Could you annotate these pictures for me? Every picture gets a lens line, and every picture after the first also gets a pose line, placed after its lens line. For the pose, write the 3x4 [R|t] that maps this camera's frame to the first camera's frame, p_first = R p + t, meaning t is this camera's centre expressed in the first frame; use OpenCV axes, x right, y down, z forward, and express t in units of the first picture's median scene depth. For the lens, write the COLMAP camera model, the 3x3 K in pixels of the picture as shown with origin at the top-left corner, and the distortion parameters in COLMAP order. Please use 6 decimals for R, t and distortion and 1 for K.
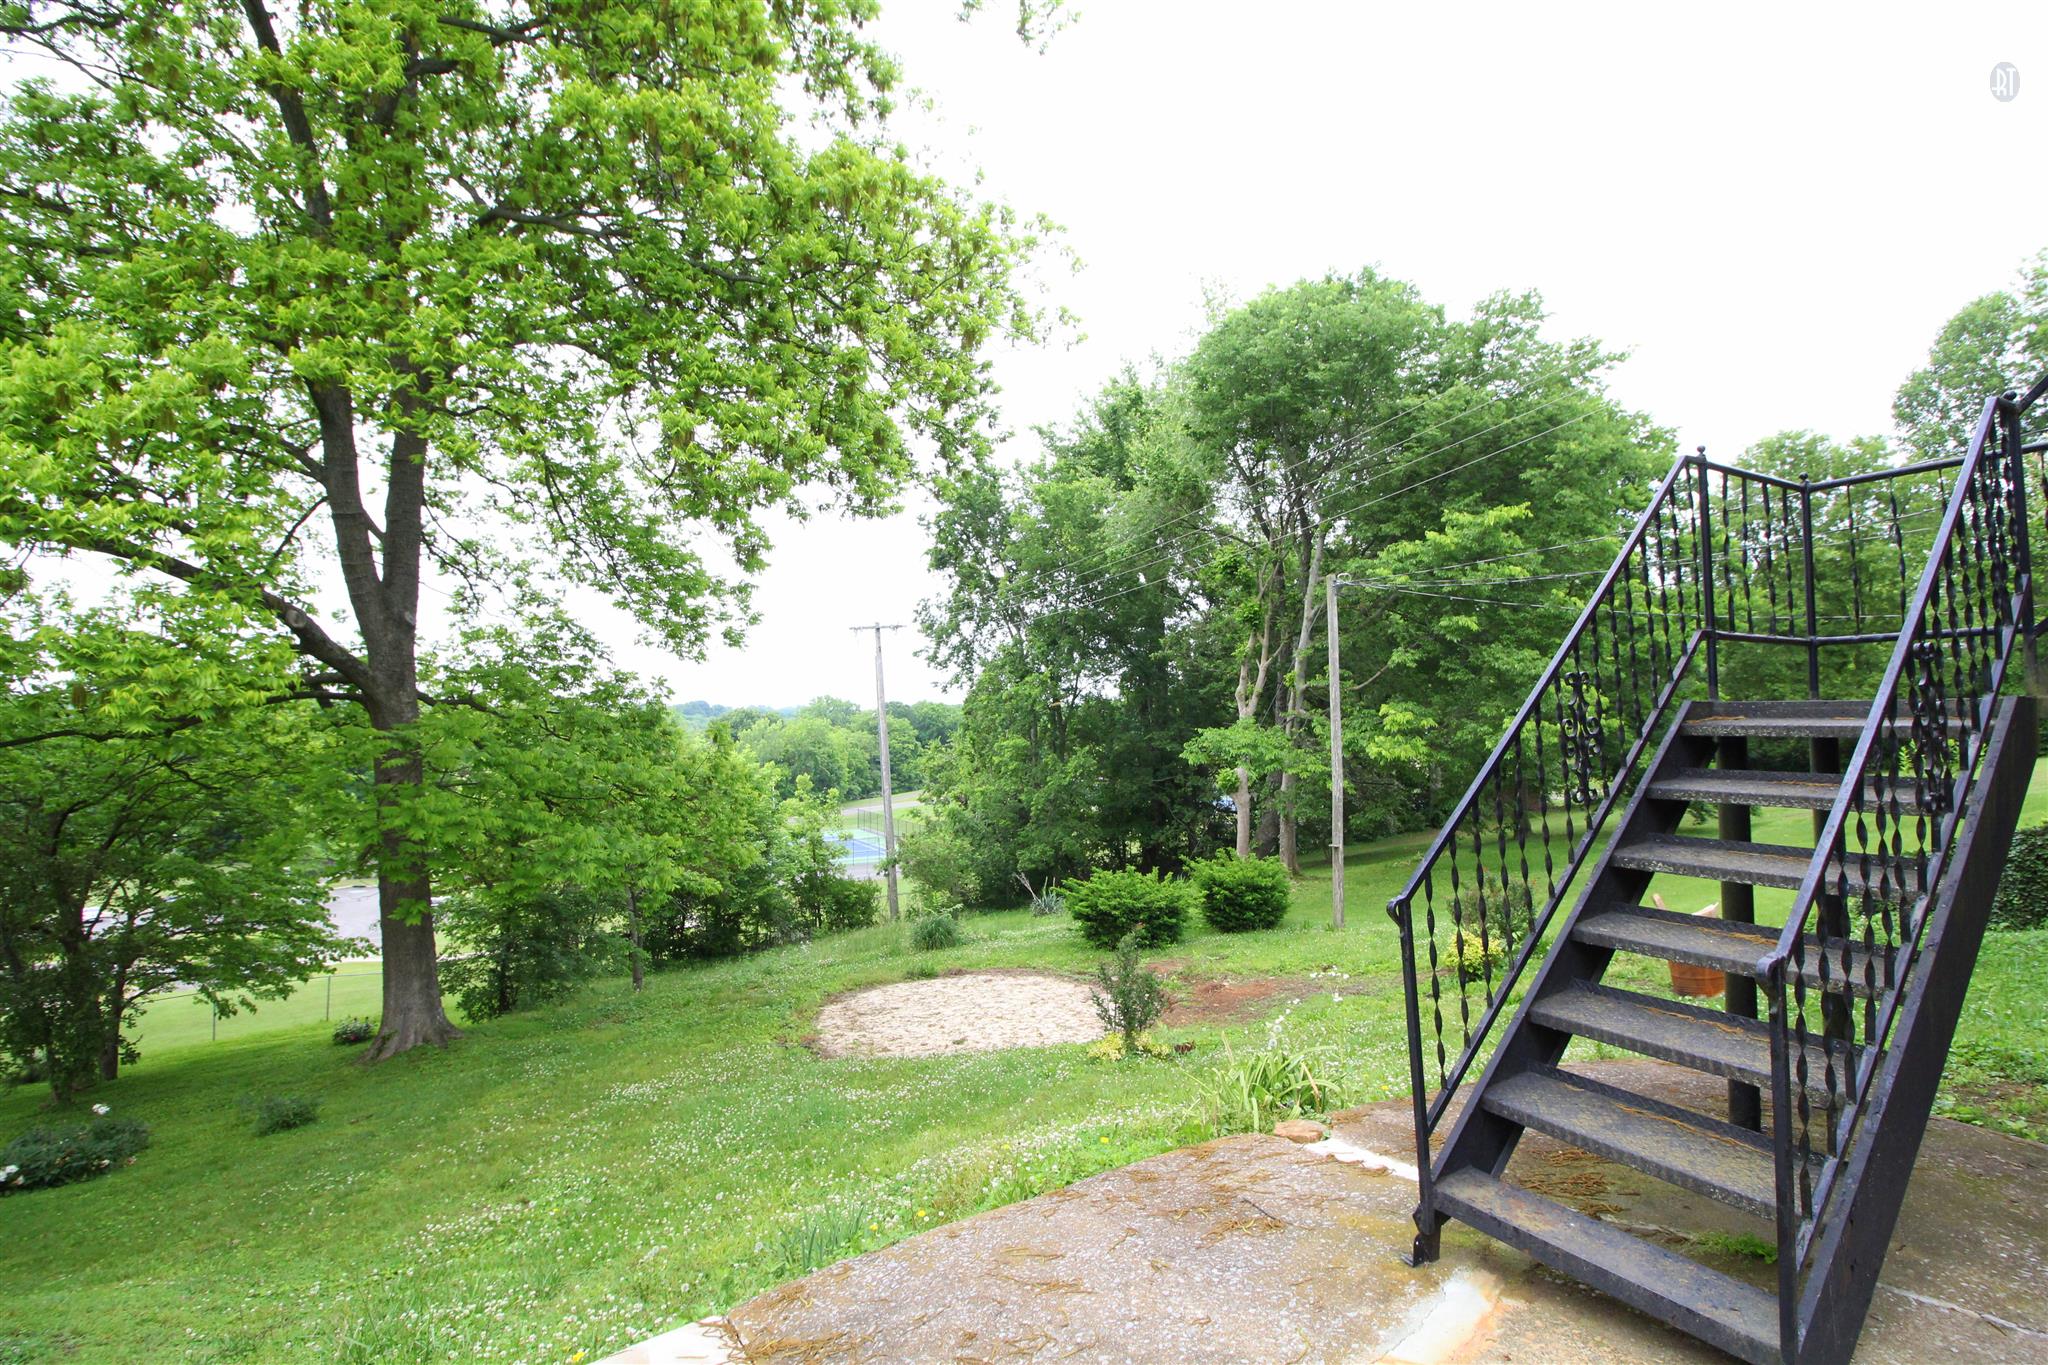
lens RADIAL K [[952.8, 0, 1011.2], [0, 952.8, 695.1], [0, 0, 1]] dist [-0.022997, -0.004416]
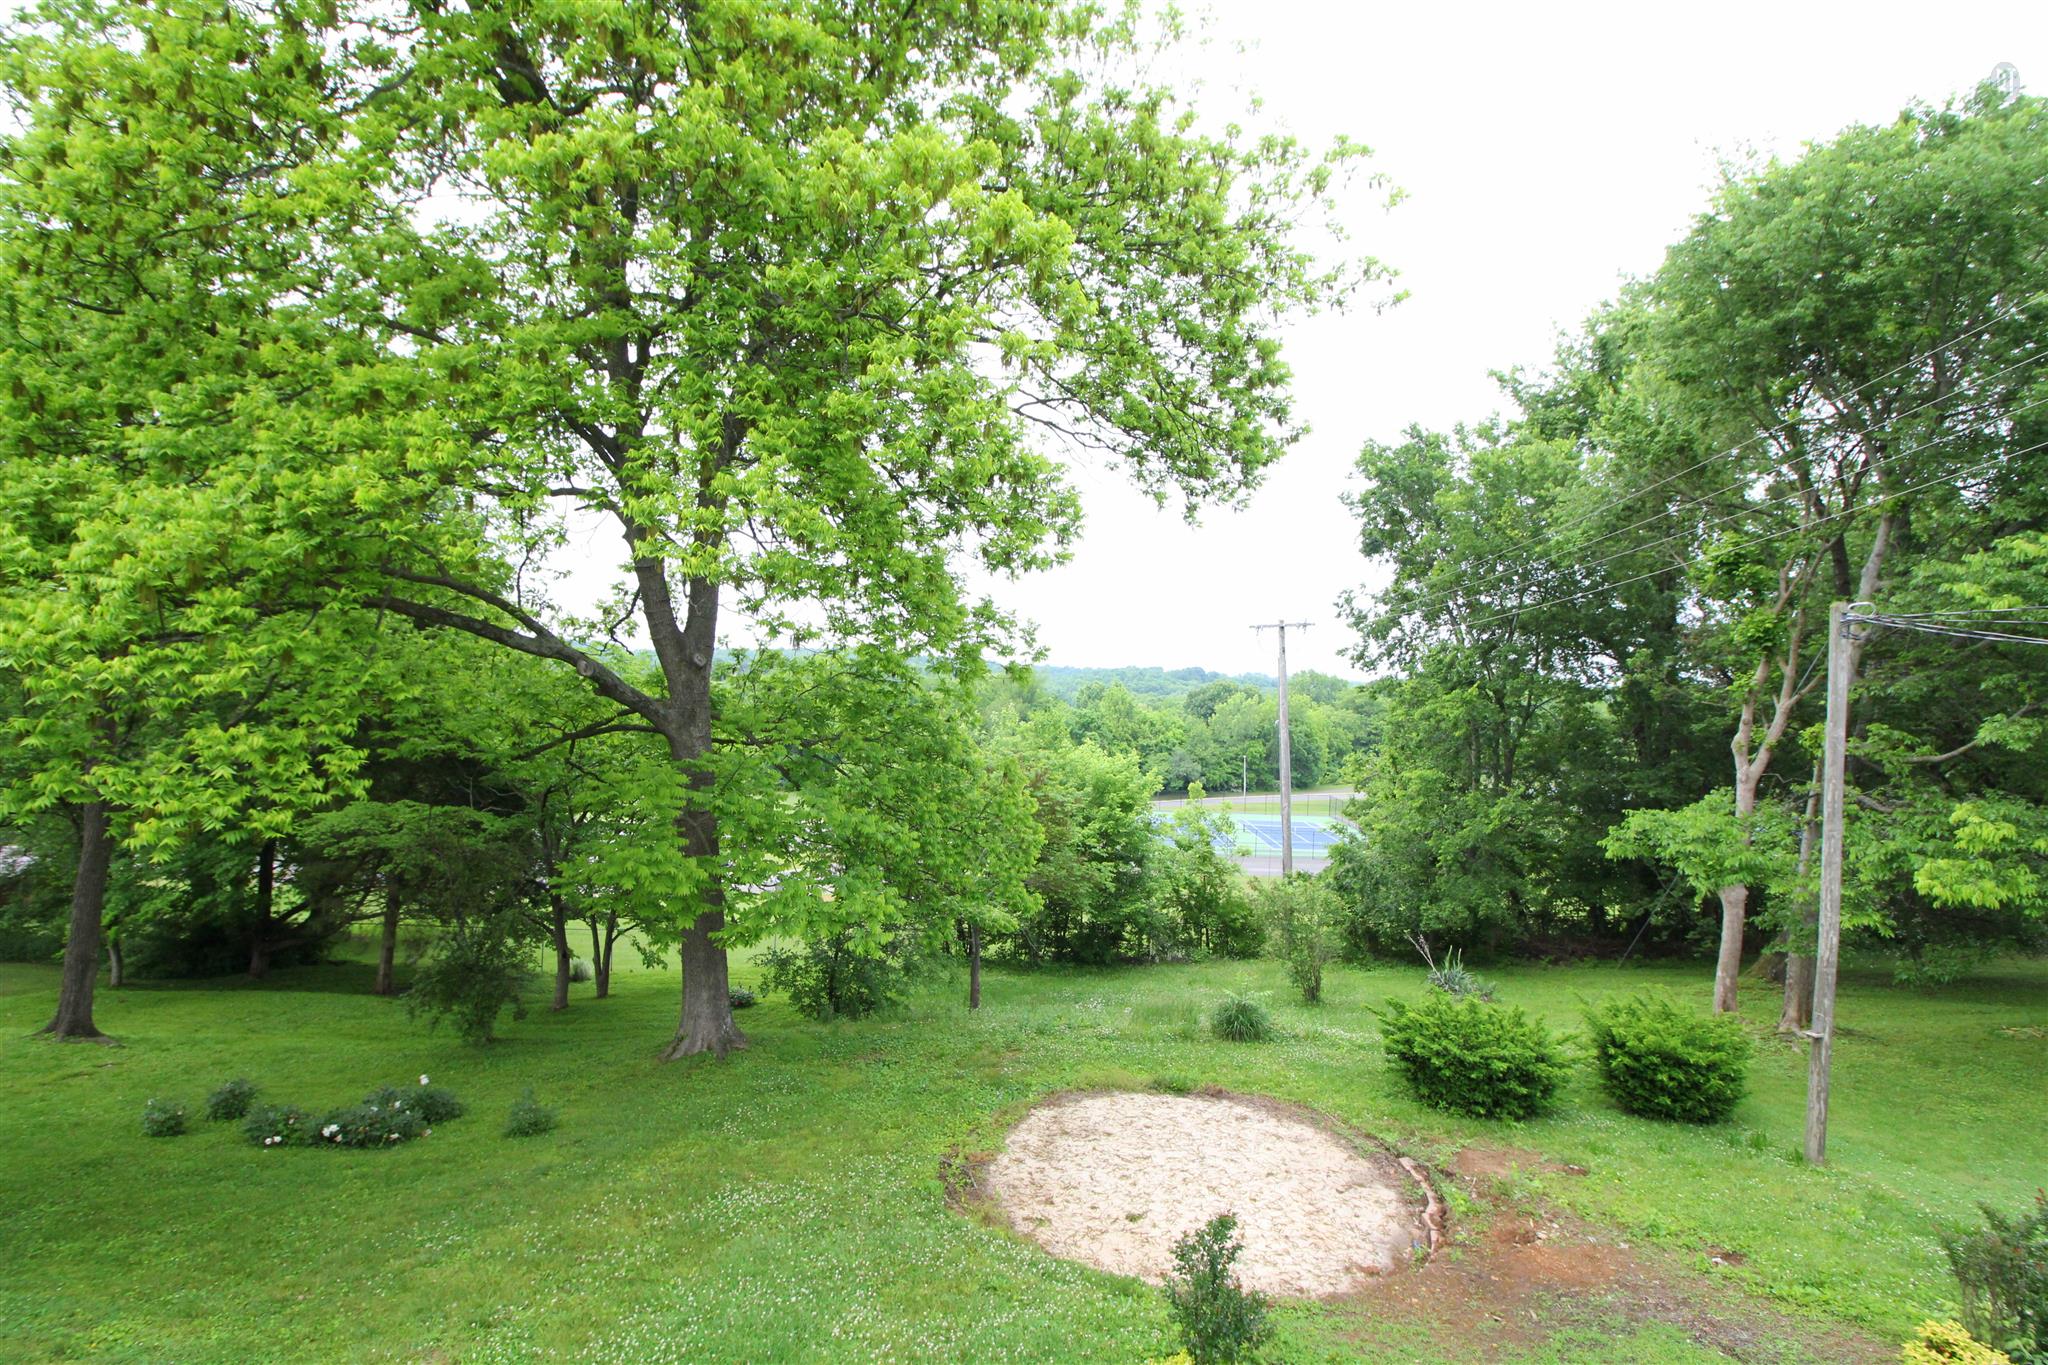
lens RADIAL K [[952.8, 0, 1003.0], [0, 952.8, 684.5], [0, 0, 1]] dist [-0.022997, -0.004416]
pose [[0.858910, 0.036307, -0.510838, 0.127945], [-0.020105, 0.999105, 0.037206, -0.060988], [0.511732, -0.021687, 0.858872, 0.134127]]
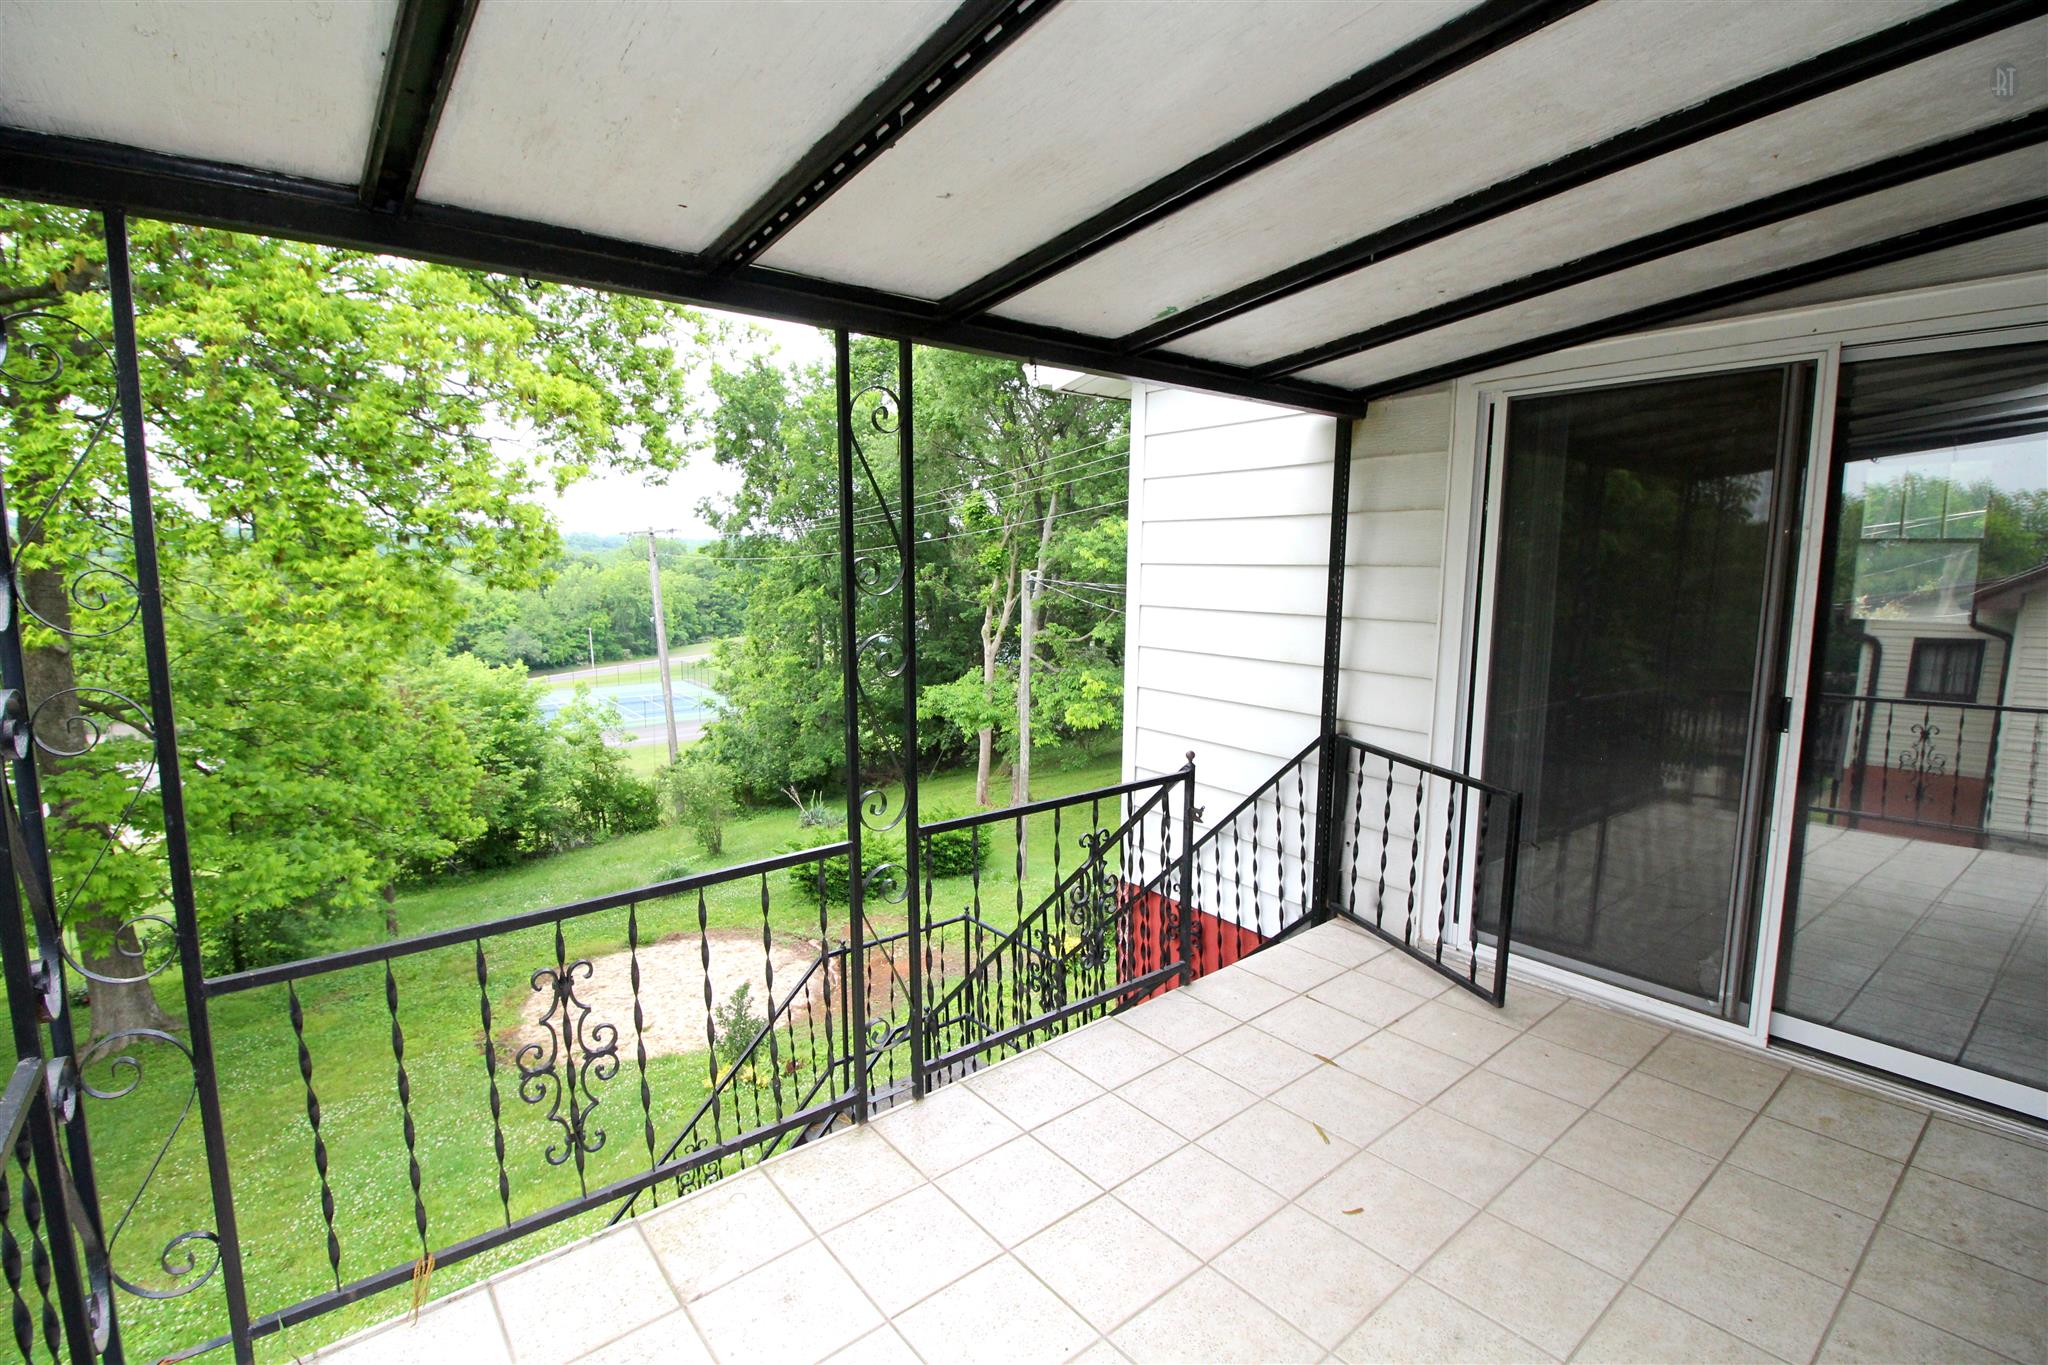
lens RADIAL K [[952.8, 0, 1036.3], [0, 952.8, 678.6], [0, 0, 1]] dist [-0.022997, -0.004416]
pose [[0.985112, -0.008693, 0.171696, 0.113449], [-0.021176, 0.984979, 0.171369, -0.136054], [-0.170606, -0.172454, 0.970130, -0.062026]]
